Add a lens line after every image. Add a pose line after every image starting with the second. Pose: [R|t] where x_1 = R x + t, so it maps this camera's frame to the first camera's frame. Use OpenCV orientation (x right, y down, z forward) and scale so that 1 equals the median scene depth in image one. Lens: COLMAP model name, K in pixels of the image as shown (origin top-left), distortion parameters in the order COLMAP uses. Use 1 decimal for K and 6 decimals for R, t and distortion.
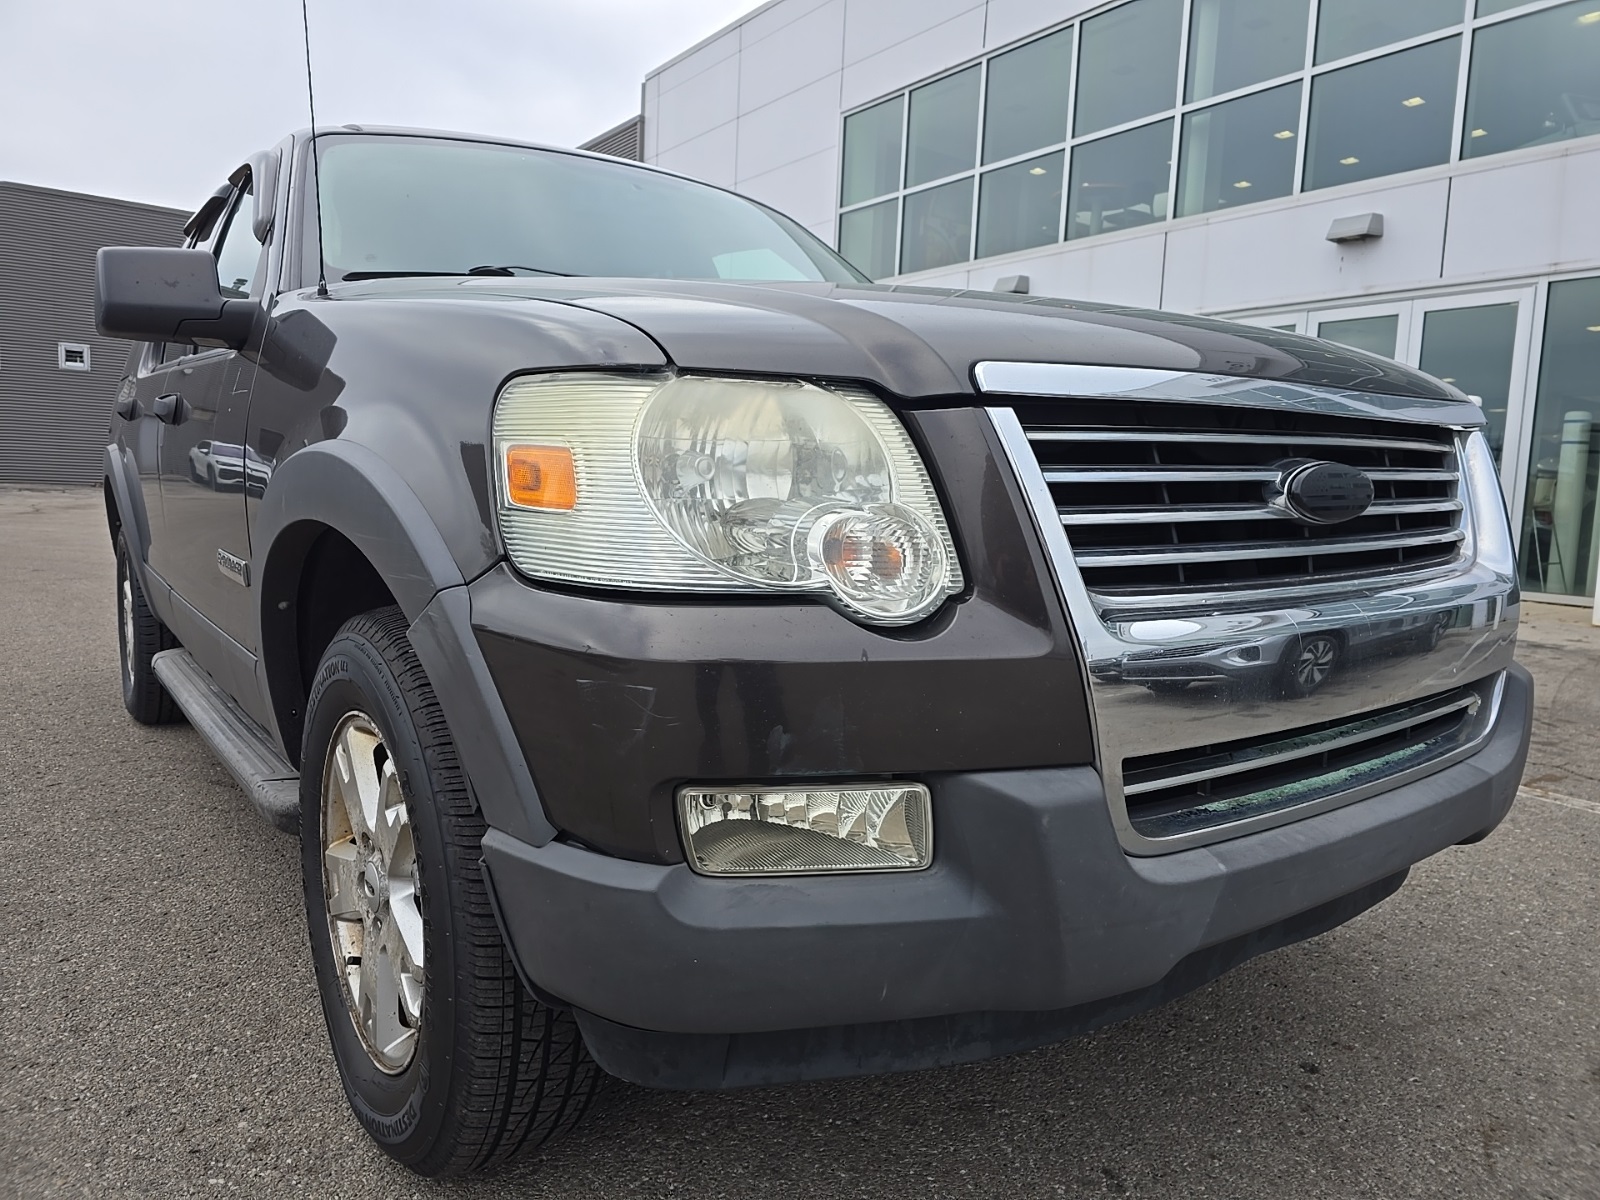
lens RADIAL K [[1076.5, 0, 800.0], [0, 1076.5, 600.0], [0, 0, 1]] dist [0.020551, -0.004709]
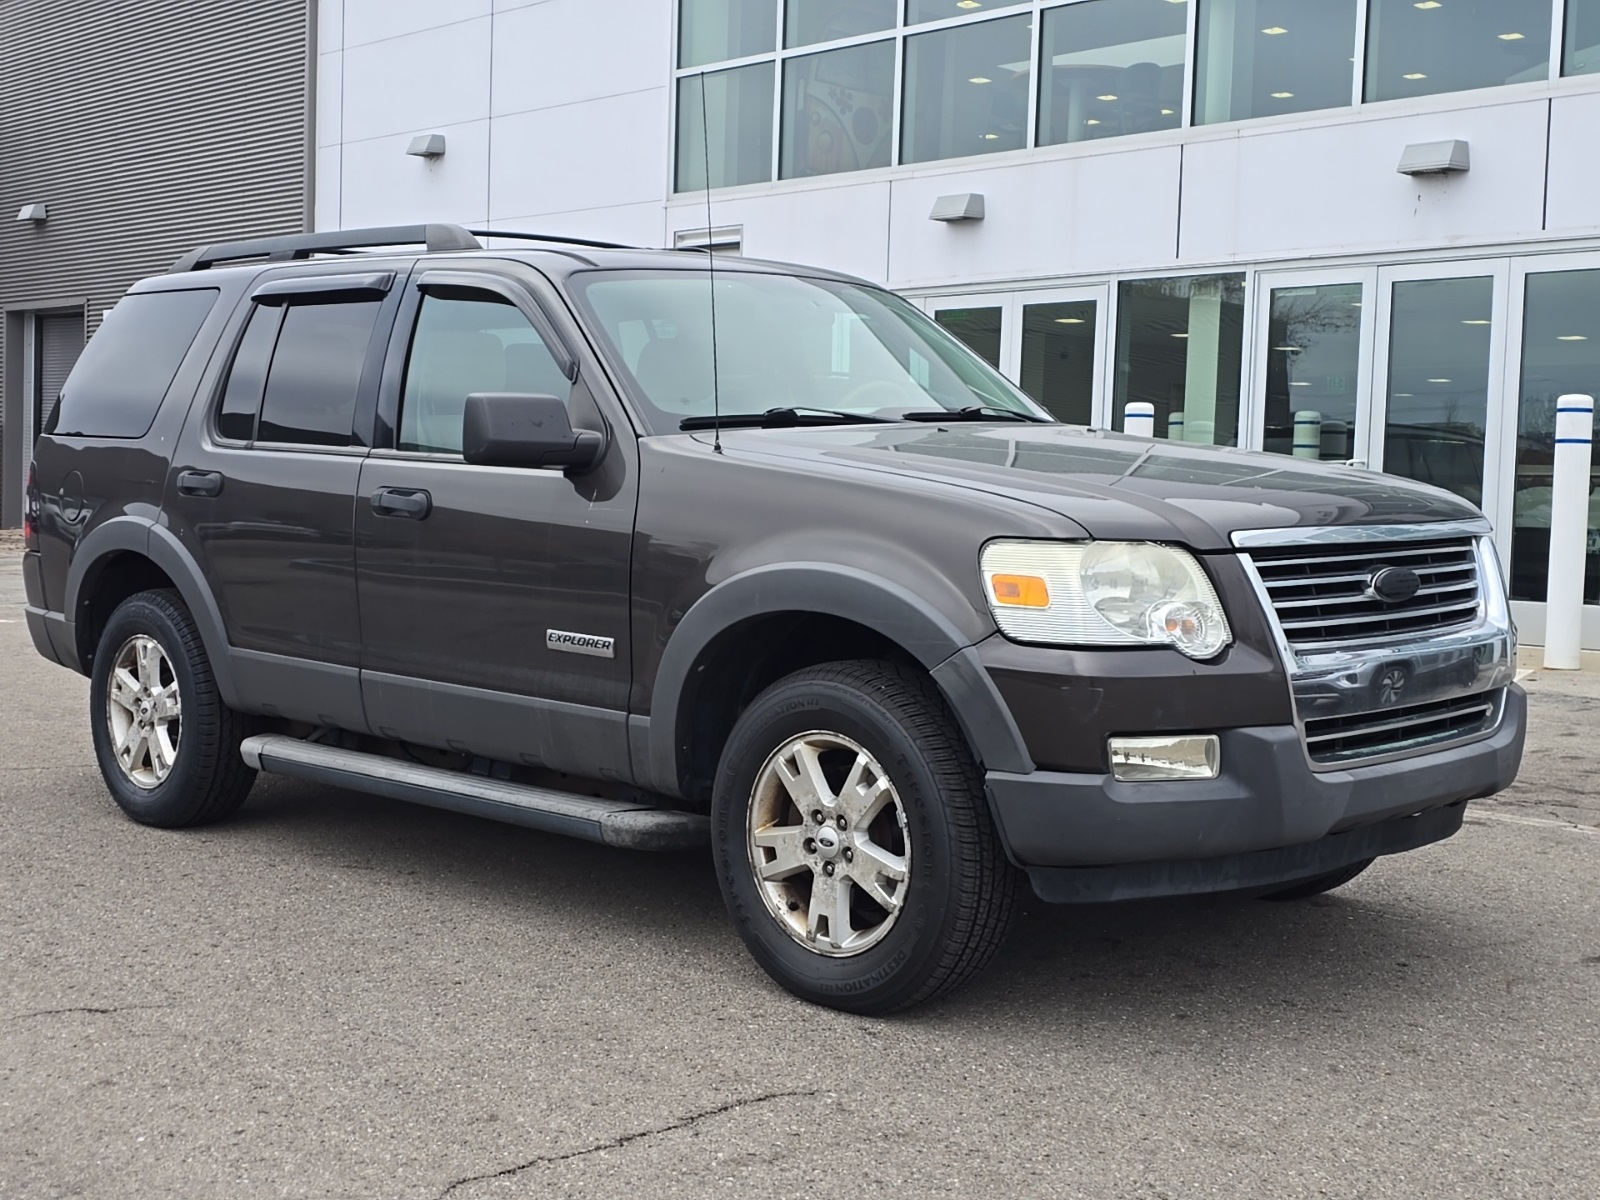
lens RADIAL K [[2018.5, 0, 800.0], [0, 2018.5, 600.0], [0, 0, 1]] dist [0.100271, -0.062591]
pose [[0.987661, -0.019138, 0.155433, -1.212281], [0.026155, 0.998723, -0.043224, 0.055283], [-0.154408, 0.046755, 0.986900, -2.606993]]
